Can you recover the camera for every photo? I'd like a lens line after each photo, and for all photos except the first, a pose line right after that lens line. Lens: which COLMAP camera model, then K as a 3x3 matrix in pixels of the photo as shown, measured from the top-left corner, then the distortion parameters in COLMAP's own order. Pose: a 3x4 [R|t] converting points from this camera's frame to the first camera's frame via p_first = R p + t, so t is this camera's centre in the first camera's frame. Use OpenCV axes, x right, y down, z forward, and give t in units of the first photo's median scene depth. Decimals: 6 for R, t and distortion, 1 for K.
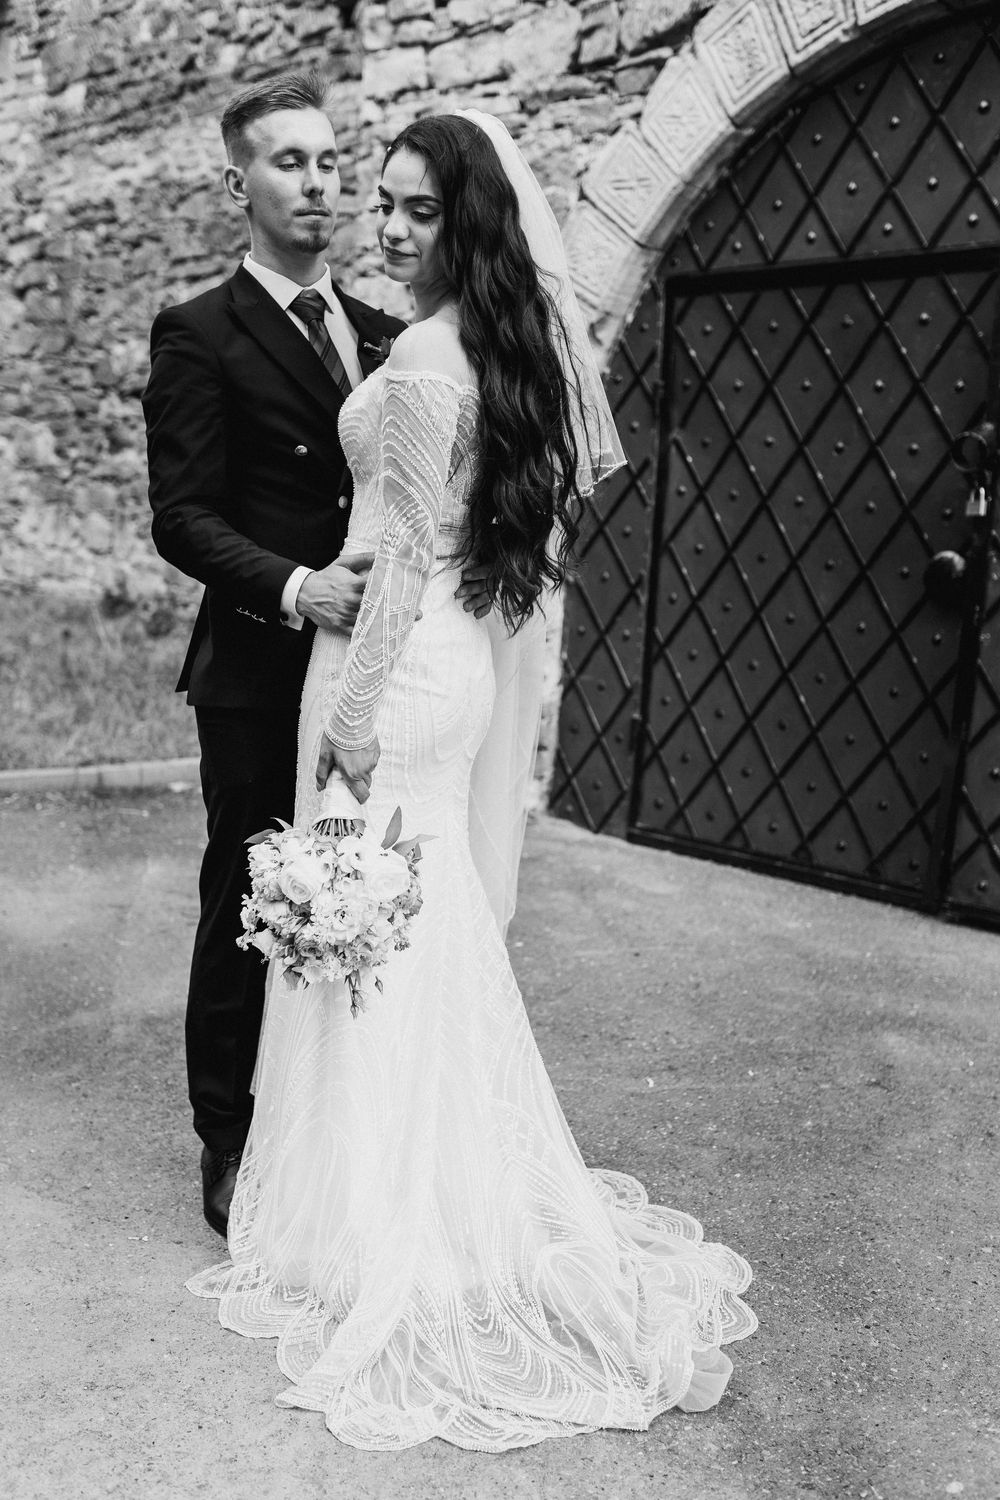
lens RADIAL K [[1488.5, 0, 500.0], [0, 1488.5, 750.0], [0, 0, 1]] dist [-0.010311, -0.015979]
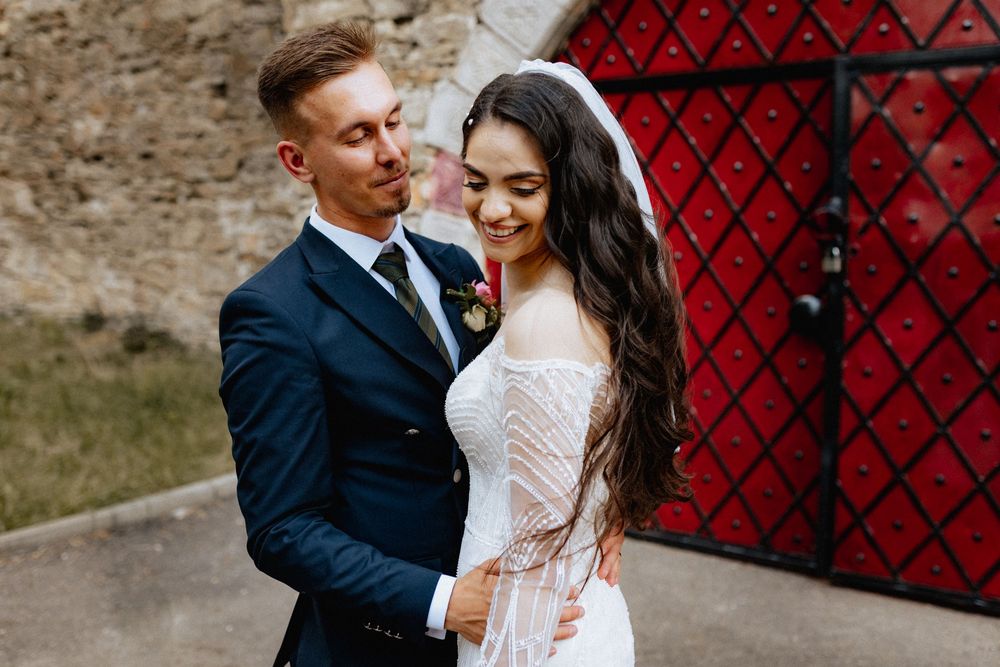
lens RADIAL K [[1012.2, 0, 529.5], [0, 1012.2, 333.5], [0, 0, 1]] dist [-0.009791, -0.022051]
pose [[0.982333, -0.092098, 0.162908, -0.061042], [0.093637, 0.995605, -0.001780, -0.098726], [-0.162028, 0.017002, 0.986640, 0.147268]]
